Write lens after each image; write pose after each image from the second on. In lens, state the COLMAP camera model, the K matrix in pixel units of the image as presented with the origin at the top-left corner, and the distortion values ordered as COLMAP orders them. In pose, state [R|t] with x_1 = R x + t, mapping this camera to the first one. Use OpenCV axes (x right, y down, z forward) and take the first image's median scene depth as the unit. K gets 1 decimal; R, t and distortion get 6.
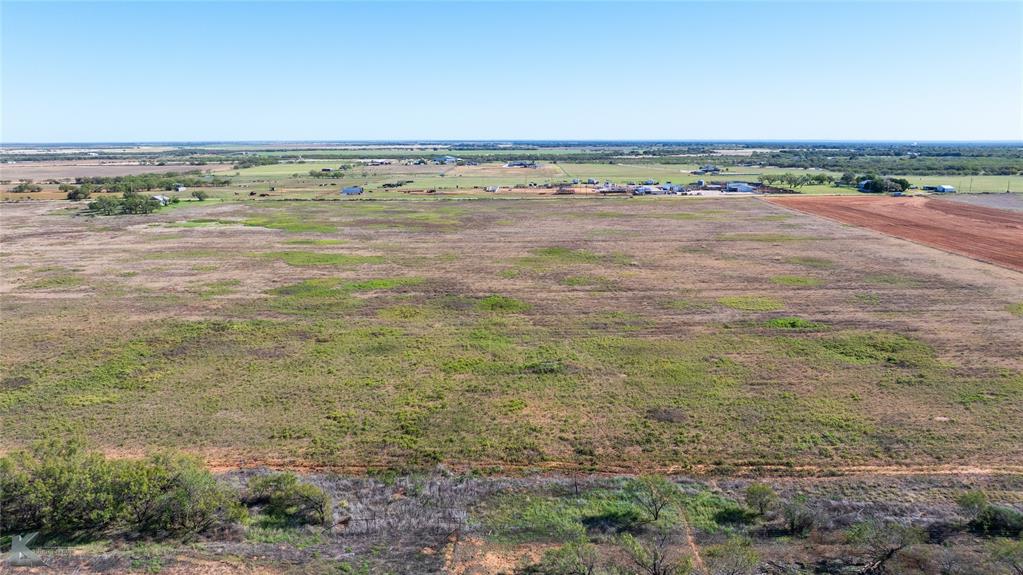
lens RADIAL K [[717.6, 0, 511.5], [0, 717.6, 287.5], [0, 0, 1]] dist [-0.013483, 0.002136]
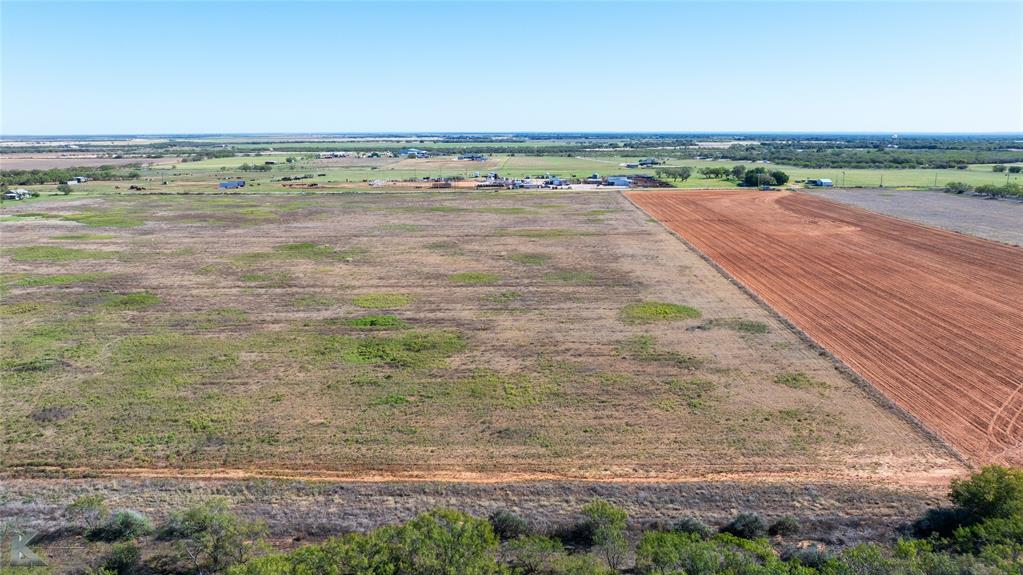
lens RADIAL K [[717.6, 0, 511.5], [0, 717.6, 287.5], [0, 0, 1]] dist [-0.013483, 0.002136]
pose [[0.999832, 0.003493, -0.017994, 0.202484], [-0.003300, 0.999937, 0.010738, -0.002816], [0.018031, -0.010677, 0.999780, 0.003315]]
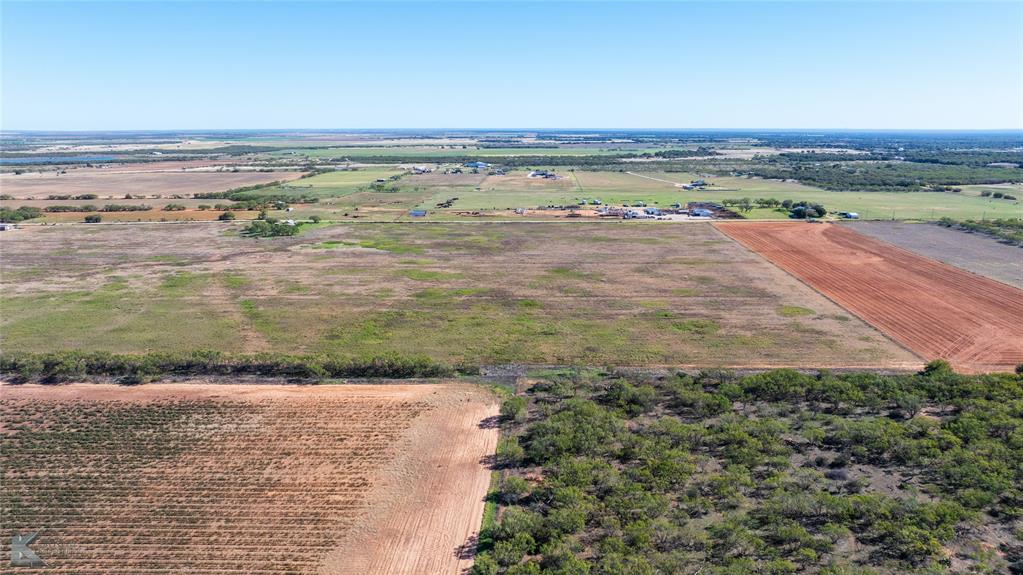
lens RADIAL K [[708.5, 0, 524.3], [0, 708.5, 288.1], [0, 0, 1]] dist [-0.006597, -0.001859]
pose [[0.999885, 0.008777, -0.012405, -0.002350], [-0.008500, 0.999716, 0.022258, -0.024798], [0.012597, -0.022150, 0.999675, -0.380242]]
